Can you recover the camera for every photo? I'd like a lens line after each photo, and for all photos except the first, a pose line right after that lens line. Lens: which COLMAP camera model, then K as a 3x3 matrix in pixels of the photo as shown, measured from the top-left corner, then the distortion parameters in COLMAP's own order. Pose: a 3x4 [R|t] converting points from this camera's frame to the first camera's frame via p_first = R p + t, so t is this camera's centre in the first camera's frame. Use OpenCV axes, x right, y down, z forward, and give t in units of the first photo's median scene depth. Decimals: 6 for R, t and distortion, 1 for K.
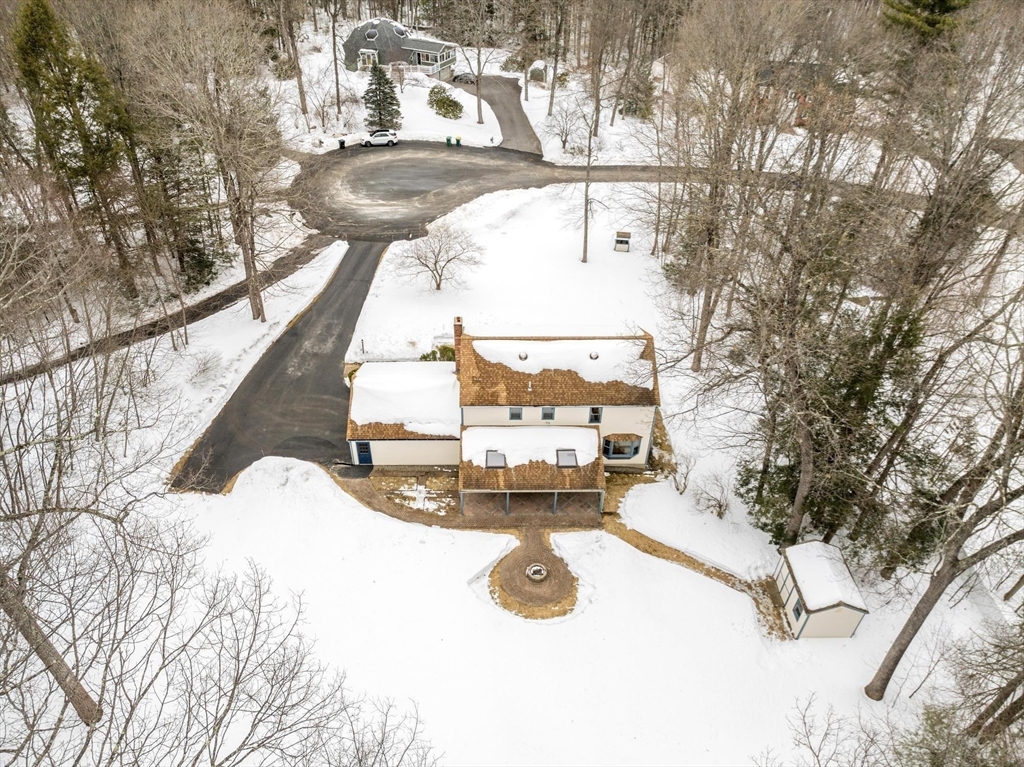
lens RADIAL K [[719.5, 0, 508.9], [0, 719.5, 385.7], [0, 0, 1]] dist [-0.042113, -0.000370]
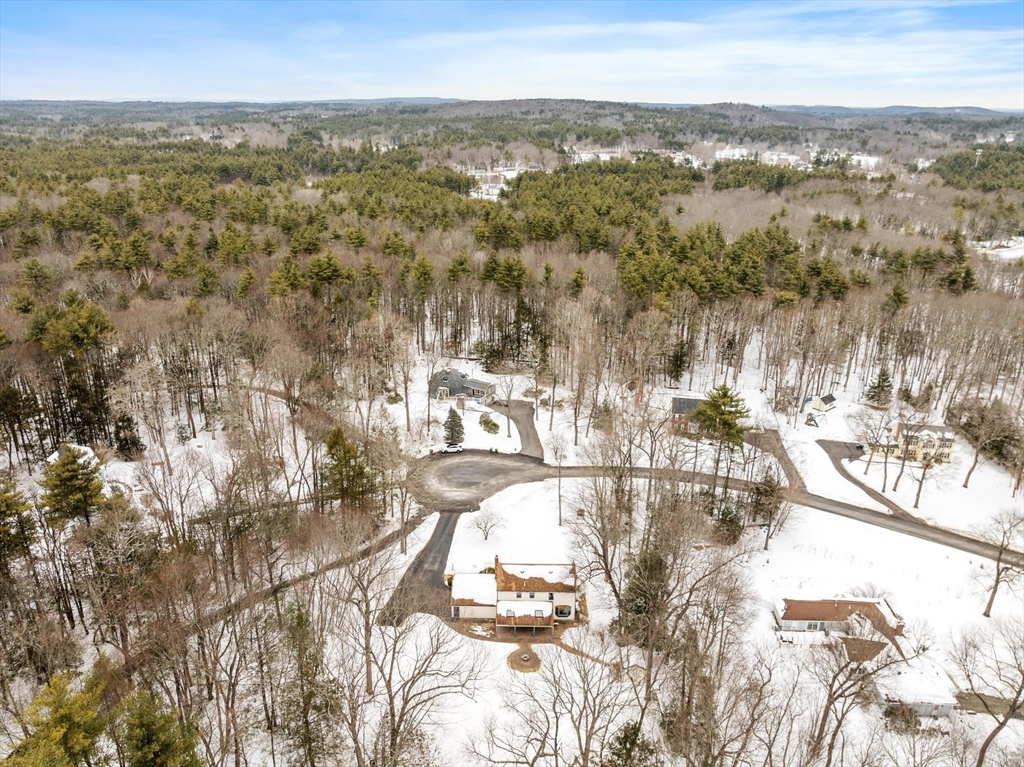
lens RADIAL K [[719.5, 0, 506.8], [0, 719.5, 388.2], [0, 0, 1]] dist [-0.042113, -0.000370]
pose [[0.998920, 0.004989, -0.046194, 0.049226], [-0.018797, 0.952611, -0.303609, 0.069754], [0.042490, 0.304149, 0.951676, -0.999165]]
